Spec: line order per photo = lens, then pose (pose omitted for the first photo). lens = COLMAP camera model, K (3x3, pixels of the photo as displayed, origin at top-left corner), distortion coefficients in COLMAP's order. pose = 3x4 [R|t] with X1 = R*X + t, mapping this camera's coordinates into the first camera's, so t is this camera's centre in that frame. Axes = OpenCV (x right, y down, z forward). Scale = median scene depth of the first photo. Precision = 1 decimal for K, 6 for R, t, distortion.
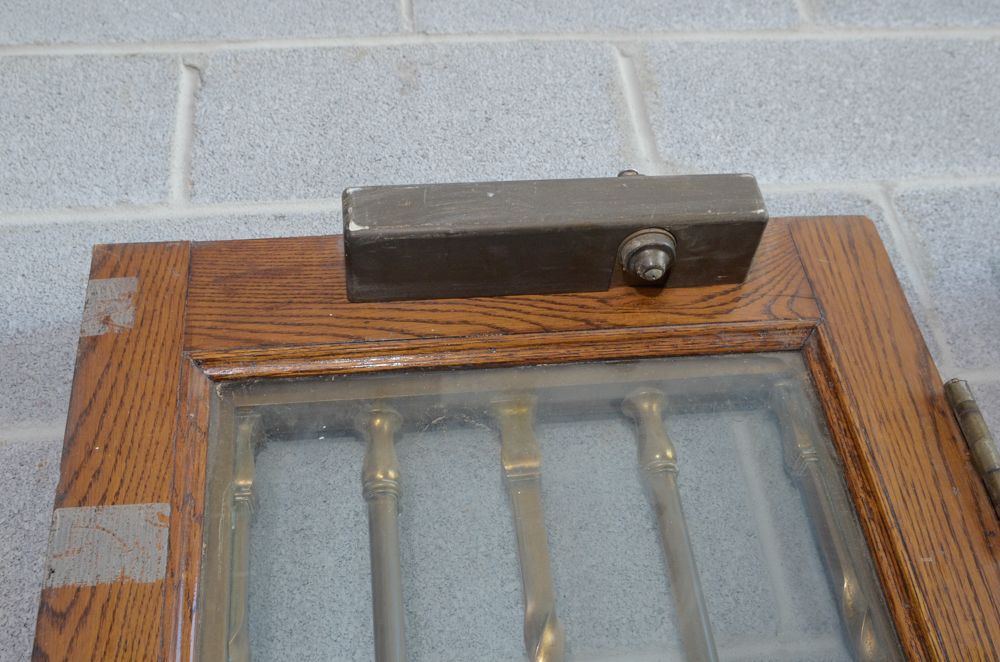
lens RADIAL K [[1034.8, 0, 503.8], [0, 1034.8, 333.3], [0, 0, 1]] dist [-0.039885, 0.000000]
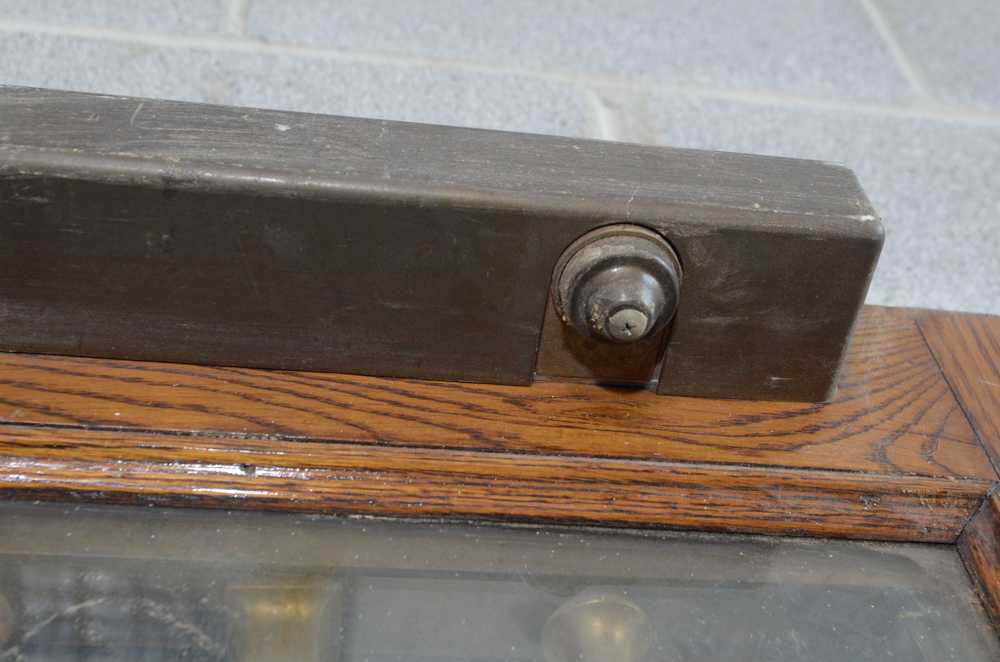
lens RADIAL K [[1442.0, 0, 493.4], [0, 1442.0, 328.6], [0, 0, 1]] dist [0.005797, 0.000000]
pose [[0.996679, 0.080591, 0.011648, 0.075856], [-0.073422, 0.951292, -0.299421, 0.127777], [-0.035211, 0.297572, 0.954050, 0.389336]]
